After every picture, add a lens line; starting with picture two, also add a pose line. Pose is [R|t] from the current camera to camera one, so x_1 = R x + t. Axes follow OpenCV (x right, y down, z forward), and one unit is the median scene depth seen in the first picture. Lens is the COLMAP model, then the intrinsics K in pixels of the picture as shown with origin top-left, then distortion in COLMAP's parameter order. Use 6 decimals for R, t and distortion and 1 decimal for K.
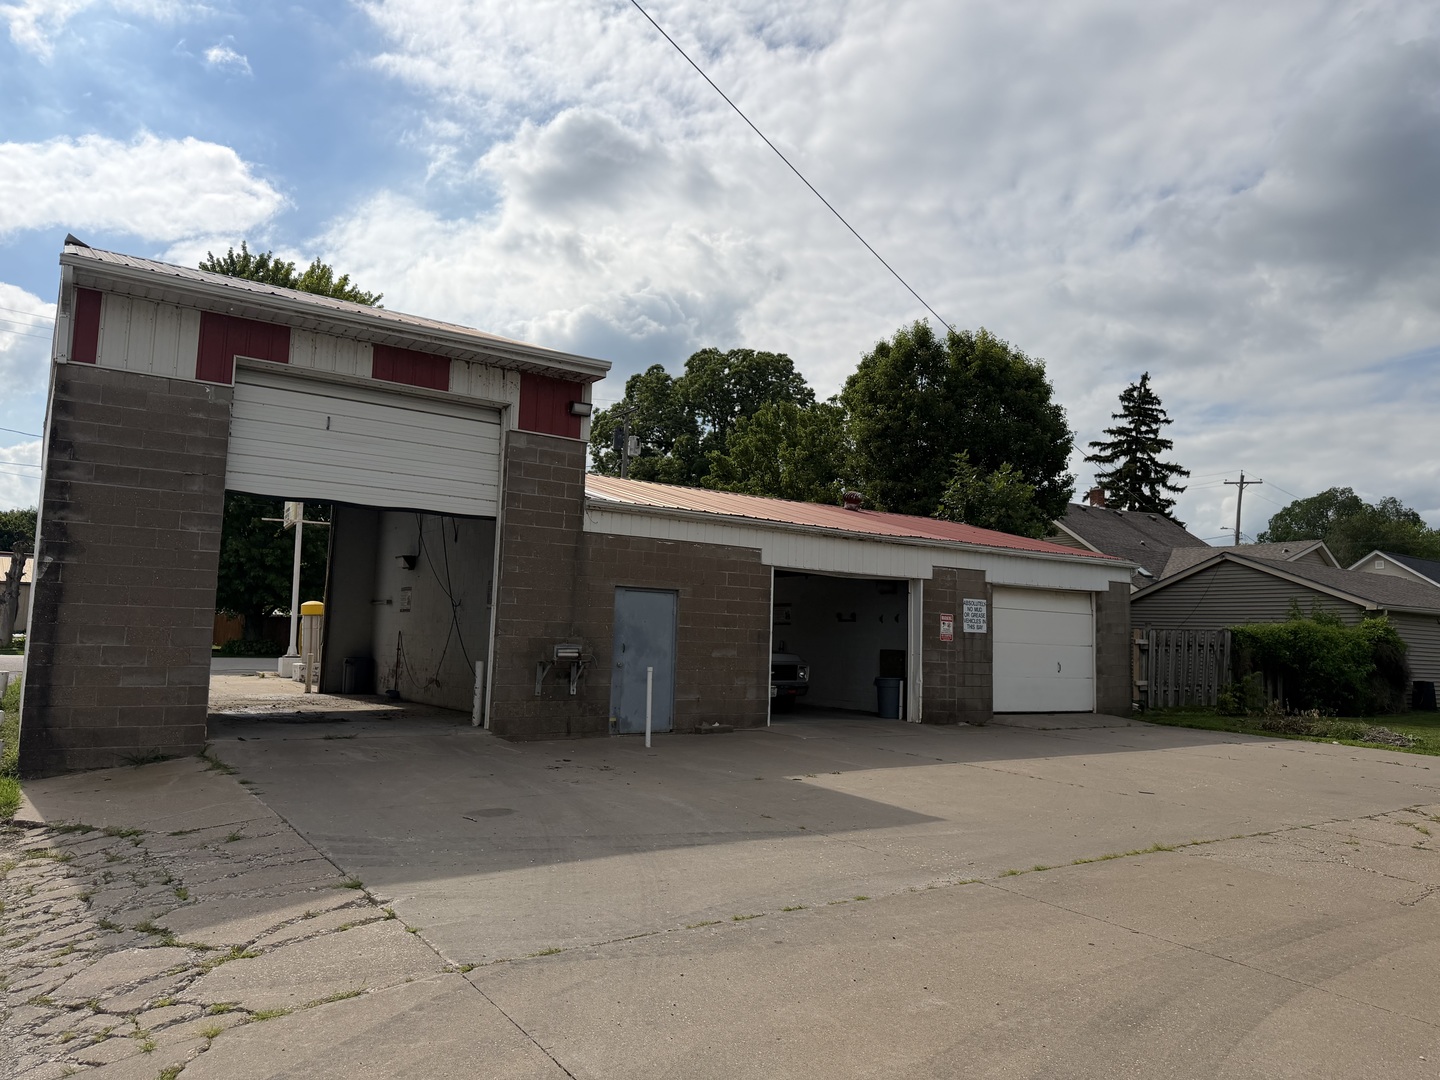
lens RADIAL K [[1014.1, 0, 731.9], [0, 1014.1, 542.5], [0, 0, 1]] dist [0.054011, -0.083098]
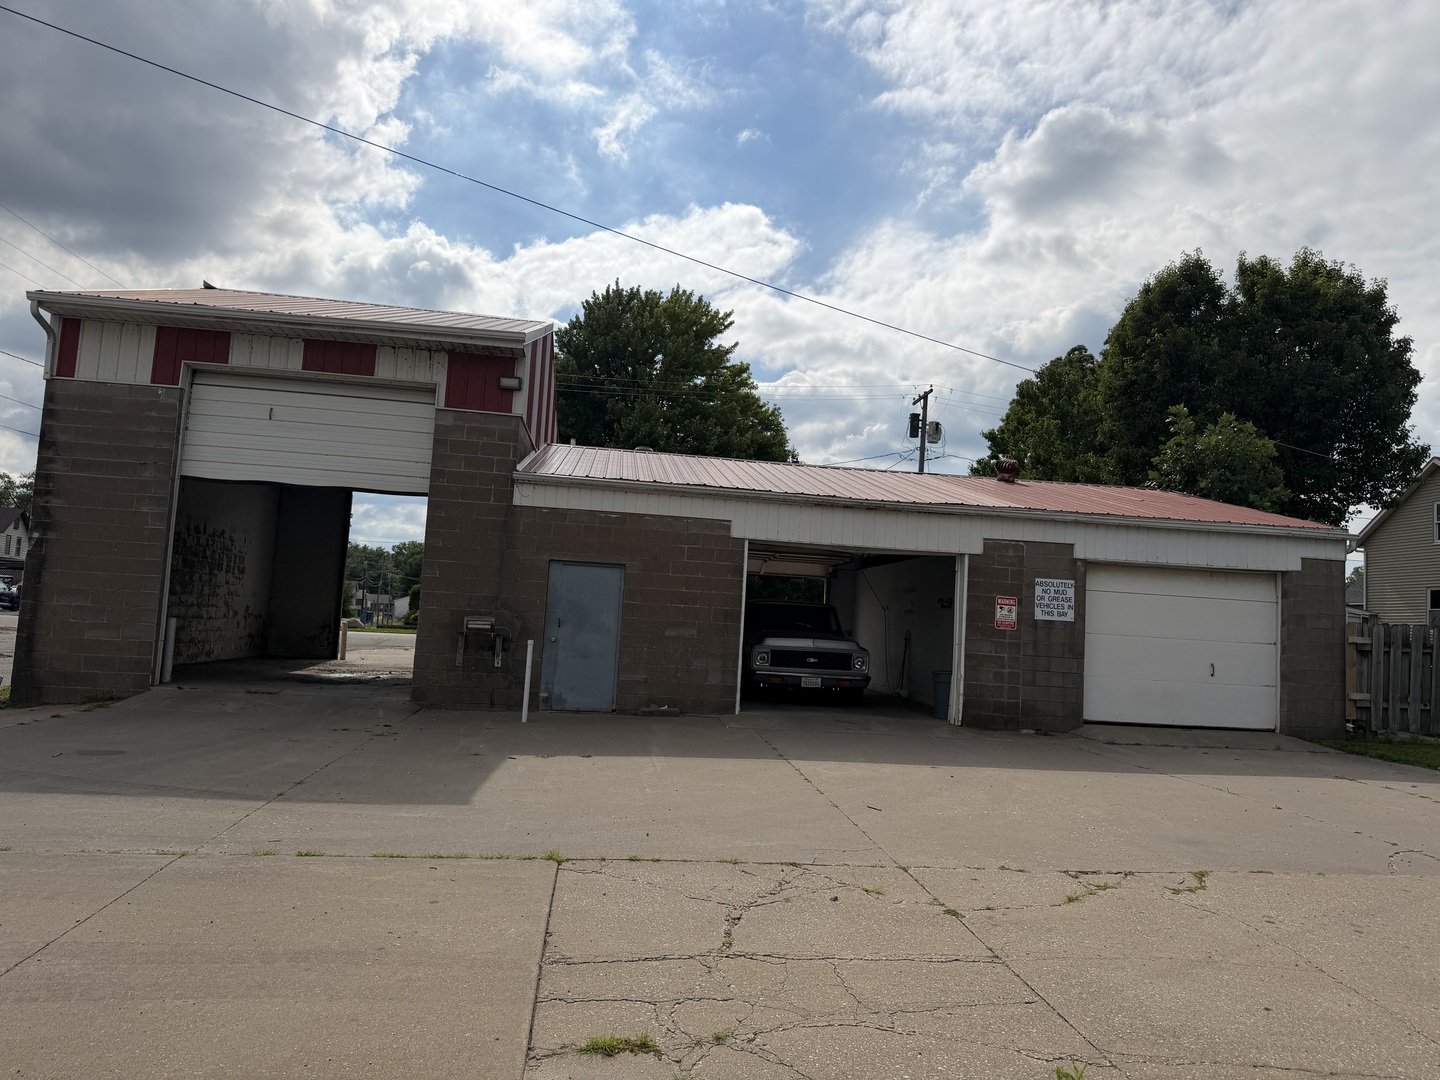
lens RADIAL K [[1014.1, 0, 731.9], [0, 1014.1, 542.5], [0, 0, 1]] dist [0.054011, -0.083098]
pose [[0.885587, -0.019685, -0.464056, 0.494012], [0.016901, 0.999806, -0.010156, 0.038721], [0.464166, 0.001151, 0.885747, 0.205612]]
